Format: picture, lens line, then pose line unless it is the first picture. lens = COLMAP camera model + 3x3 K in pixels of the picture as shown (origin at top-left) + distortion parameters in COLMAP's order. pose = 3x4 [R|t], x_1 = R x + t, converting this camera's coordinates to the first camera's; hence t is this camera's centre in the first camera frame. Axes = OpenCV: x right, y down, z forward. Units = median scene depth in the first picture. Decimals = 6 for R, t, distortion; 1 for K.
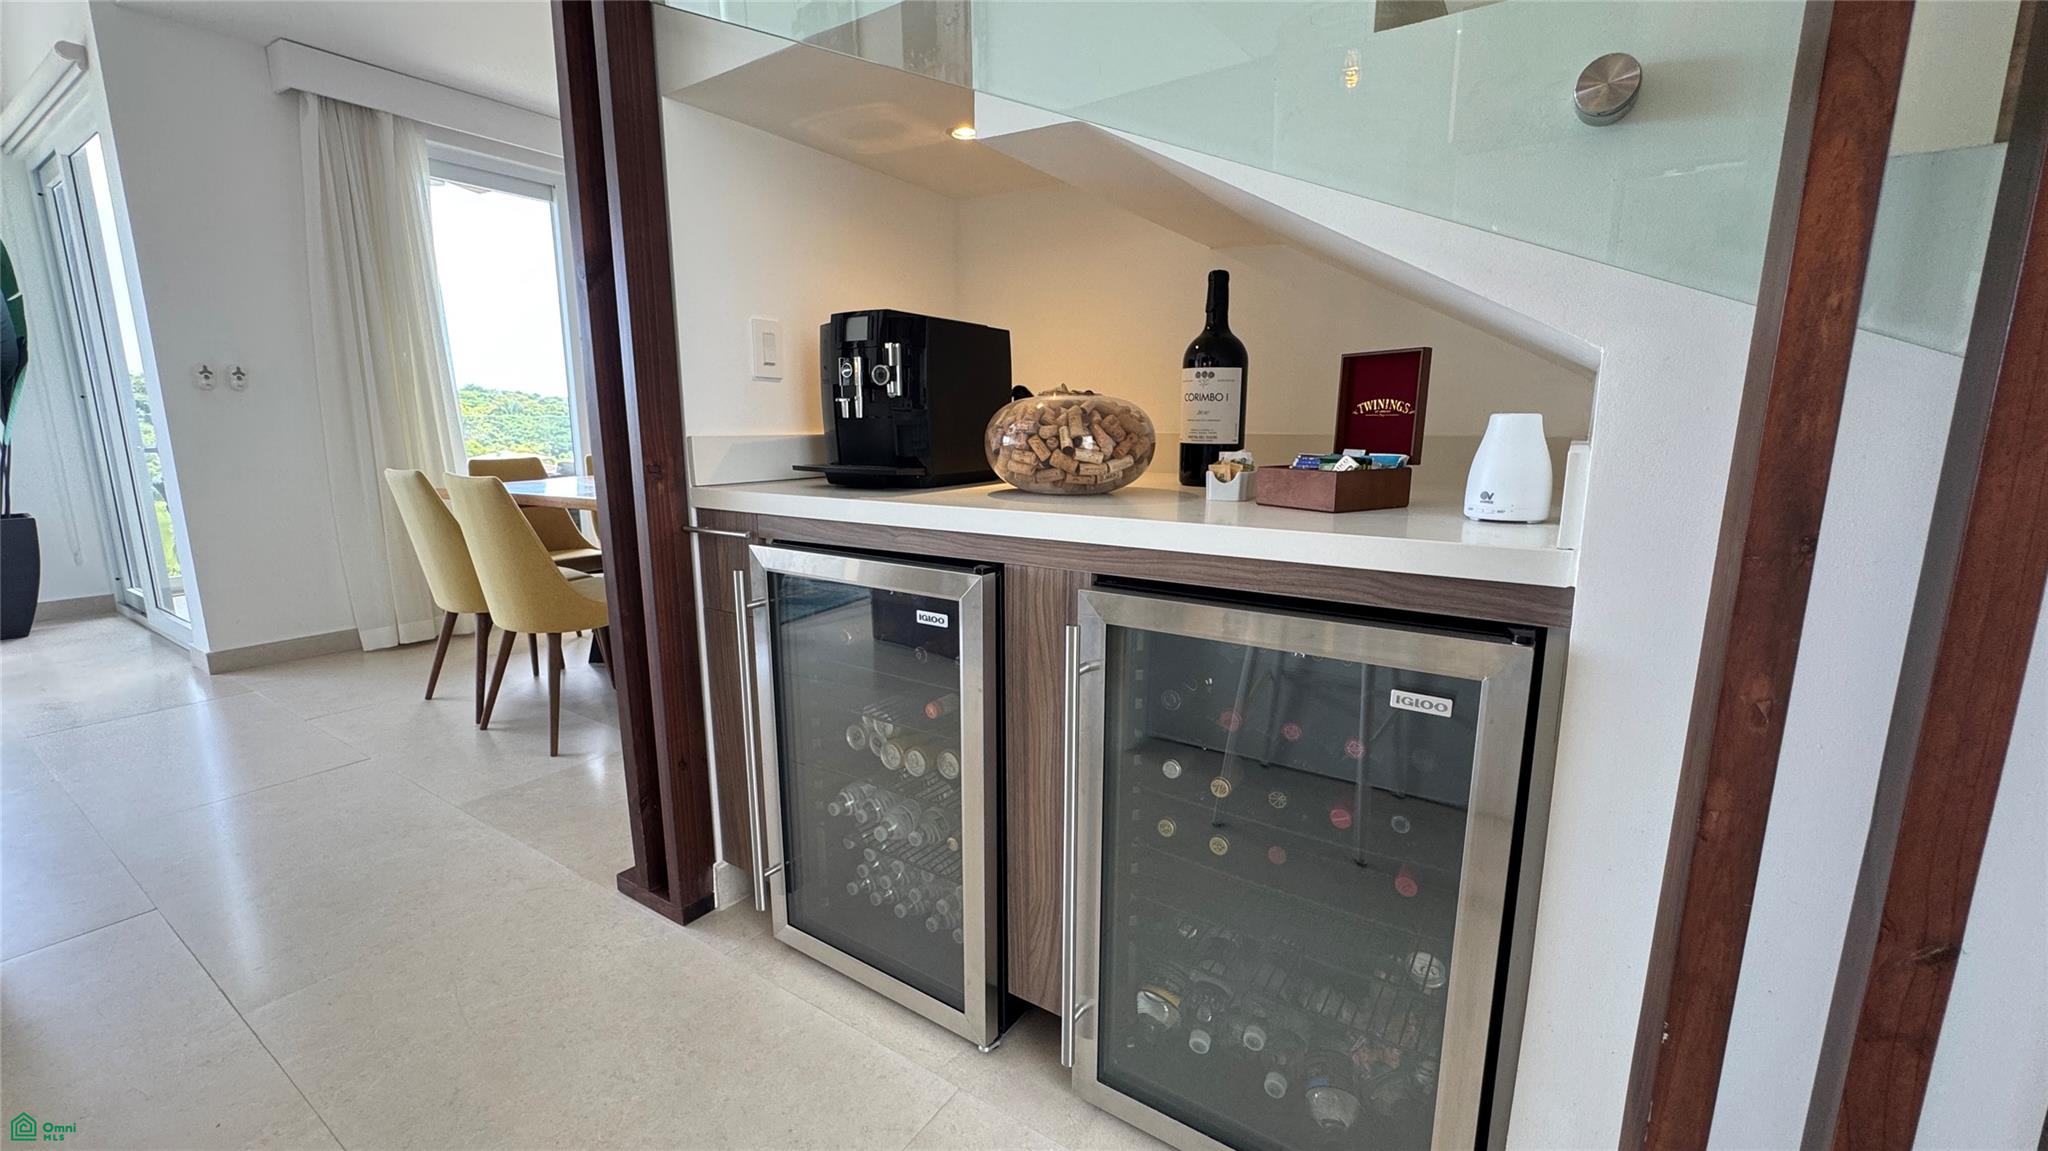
lens RADIAL K [[816.5, 0, 1024.6], [0, 816.5, 579.7], [0, 0, 1]] dist [-0.003191, -0.000072]
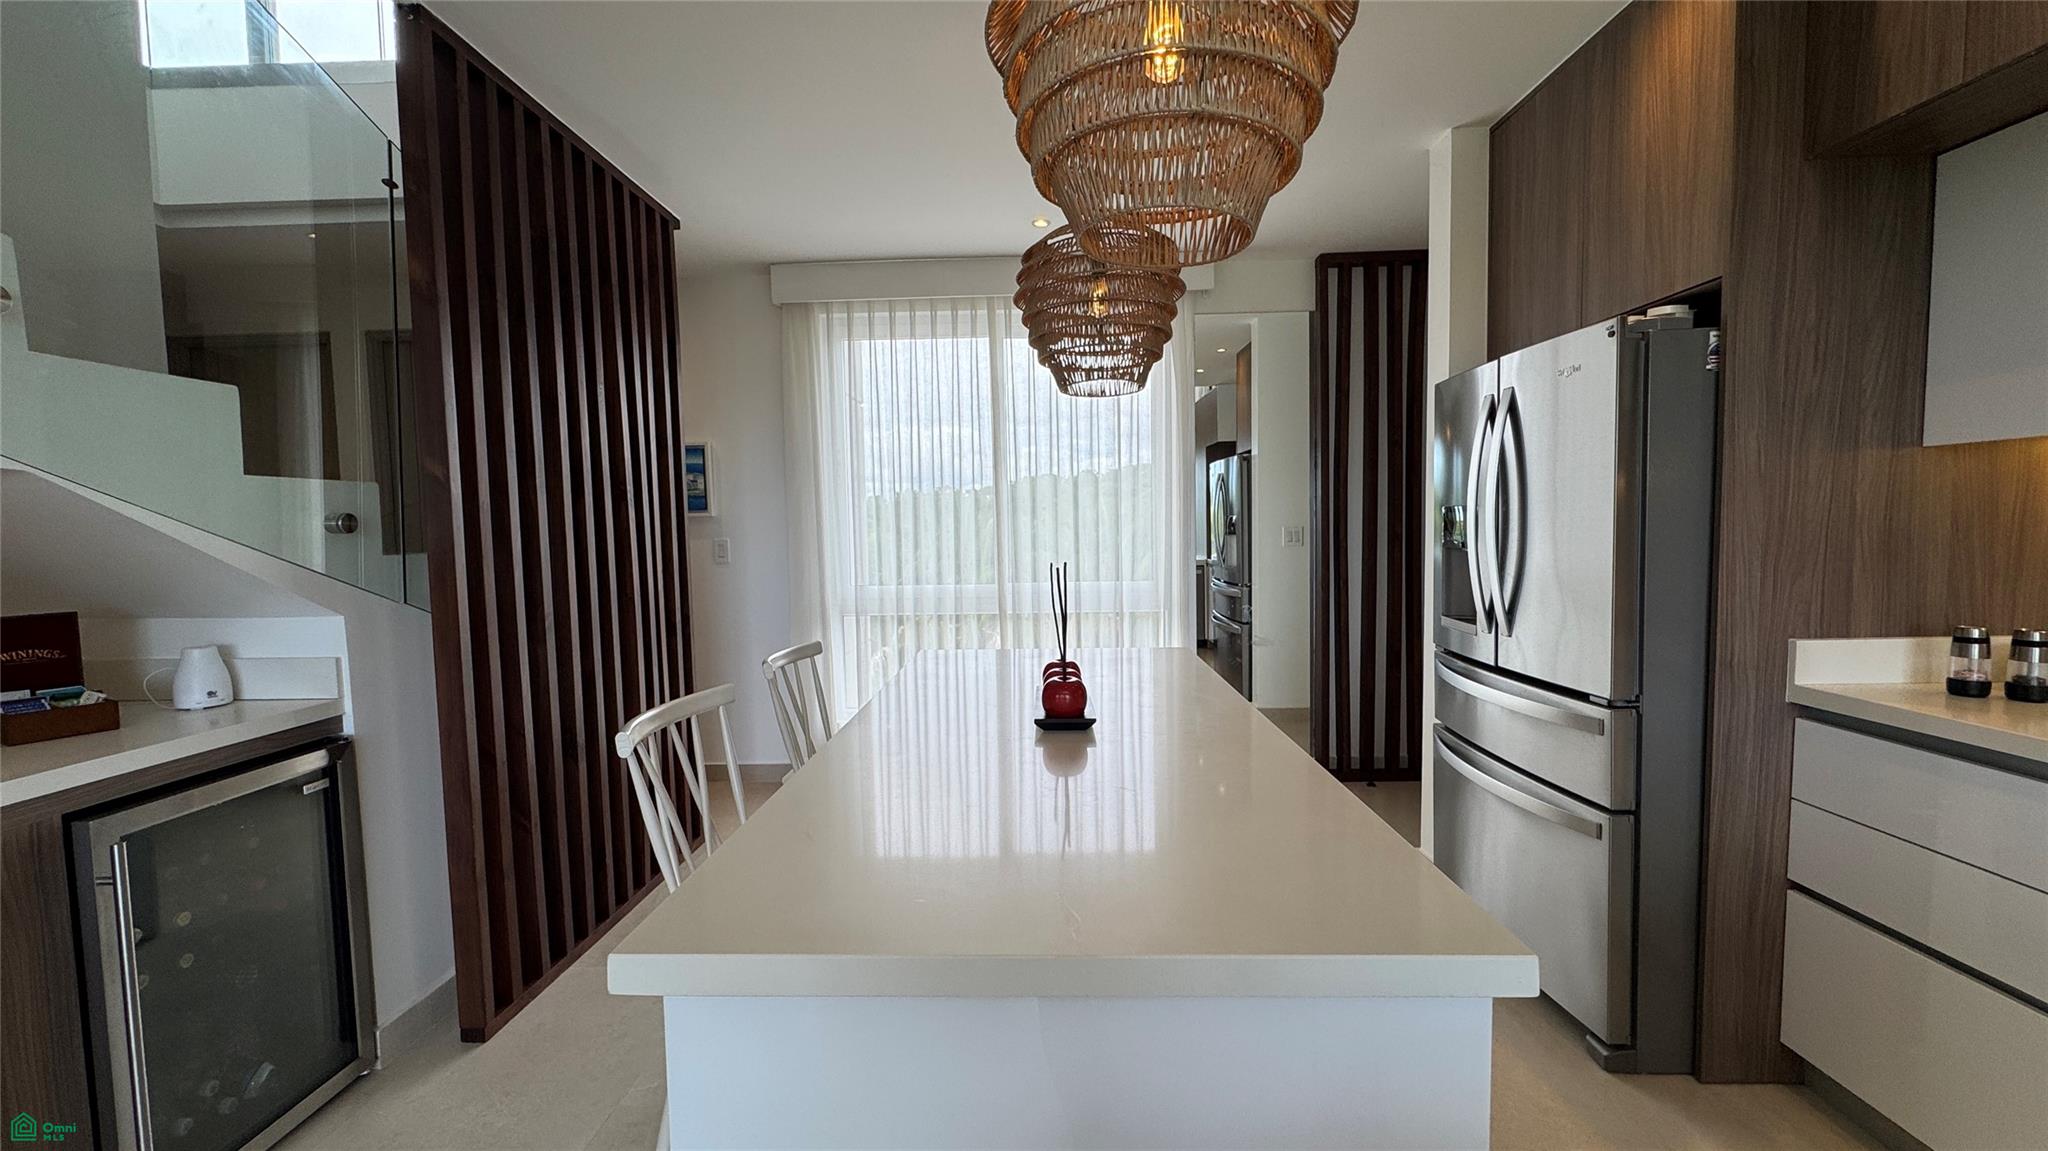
lens RADIAL K [[816.5, 0, 1020.9], [0, 816.5, 573.2], [0, 0, 1]] dist [-0.003191, -0.000072]
pose [[-0.527302, -0.042461, 0.848617, -1.219094], [0.178532, 0.970918, 0.159514, -0.214003], [-0.830710, 0.235617, -0.504386, 0.241687]]
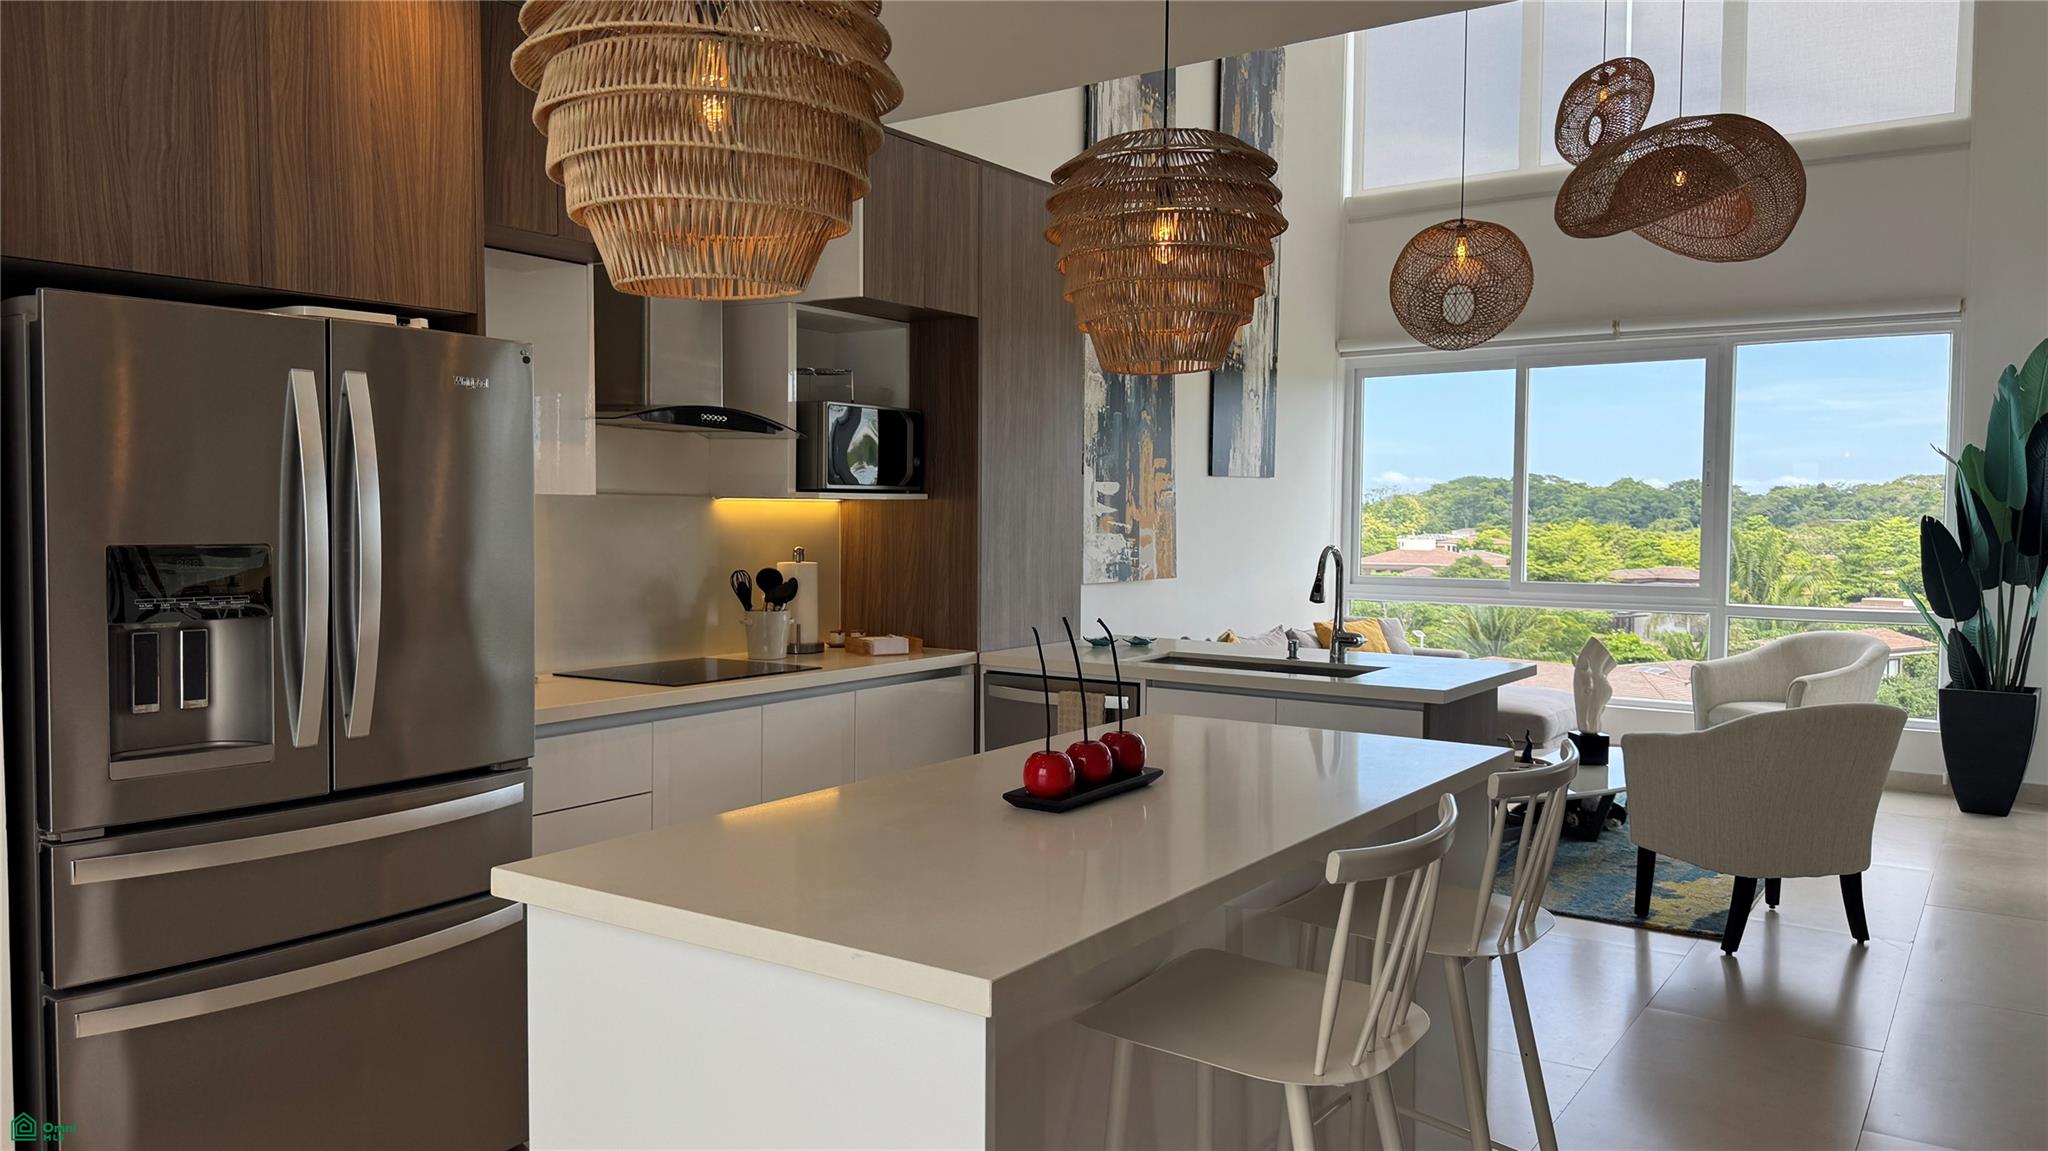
lens RADIAL K [[1437.7, 0, 1019.5], [0, 1437.7, 579.4], [0, 0, 1]] dist [0.076806, -0.092638]
pose [[-0.019978, 0.045595, -0.998760, 1.193522], [-0.194575, 0.979682, 0.048617, -0.148418], [0.980684, 0.195305, -0.010701, -0.397262]]
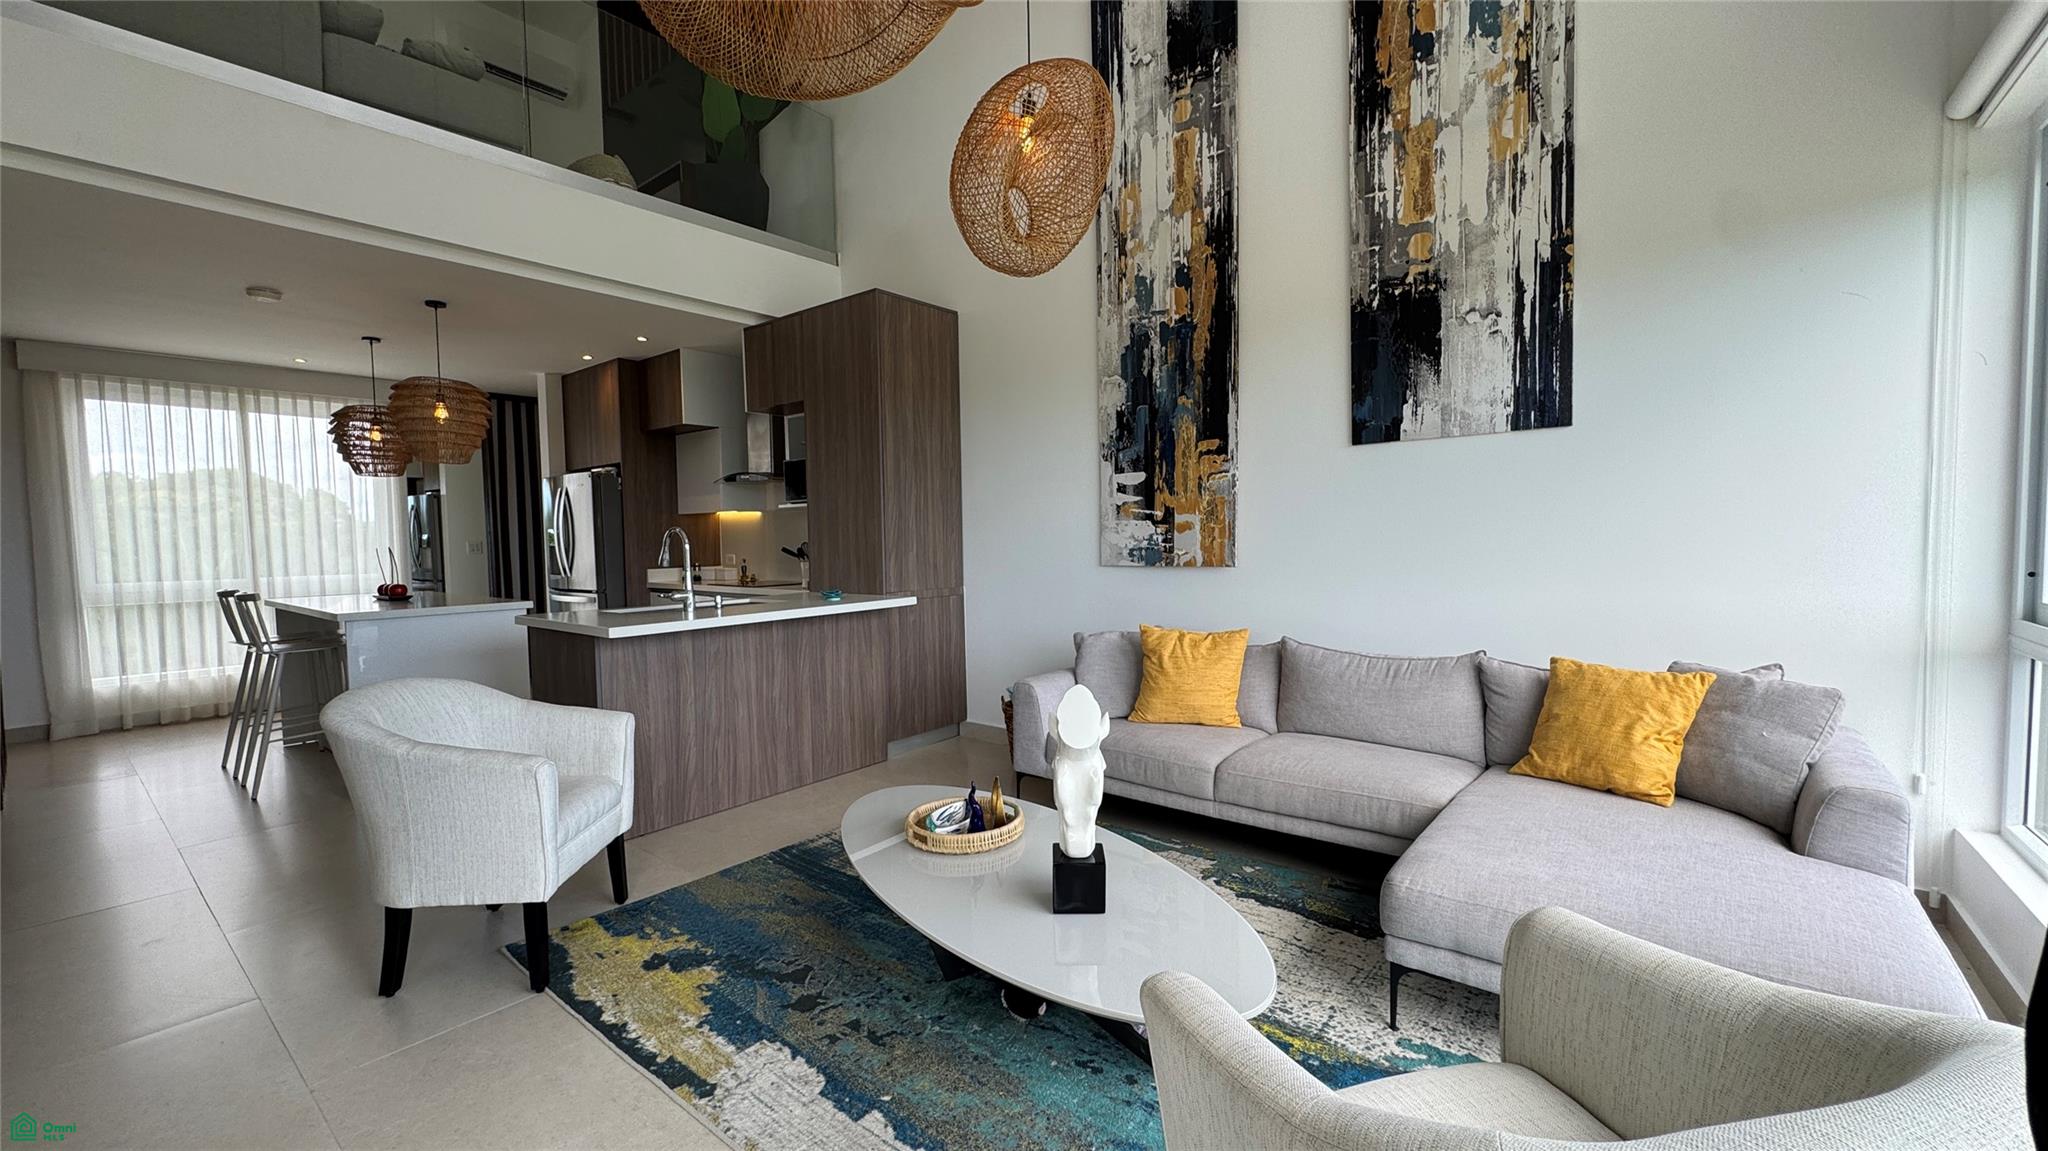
lens RADIAL K [[816.5, 0, 1023.0], [0, 816.5, 574.8], [0, 0, 1]] dist [-0.003191, -0.000072]
pose [[-0.995607, 0.009519, 0.093149, -2.951798], [0.031328, 0.971350, 0.235580, -0.583496], [-0.088238, 0.237463, -0.967381, 2.387018]]
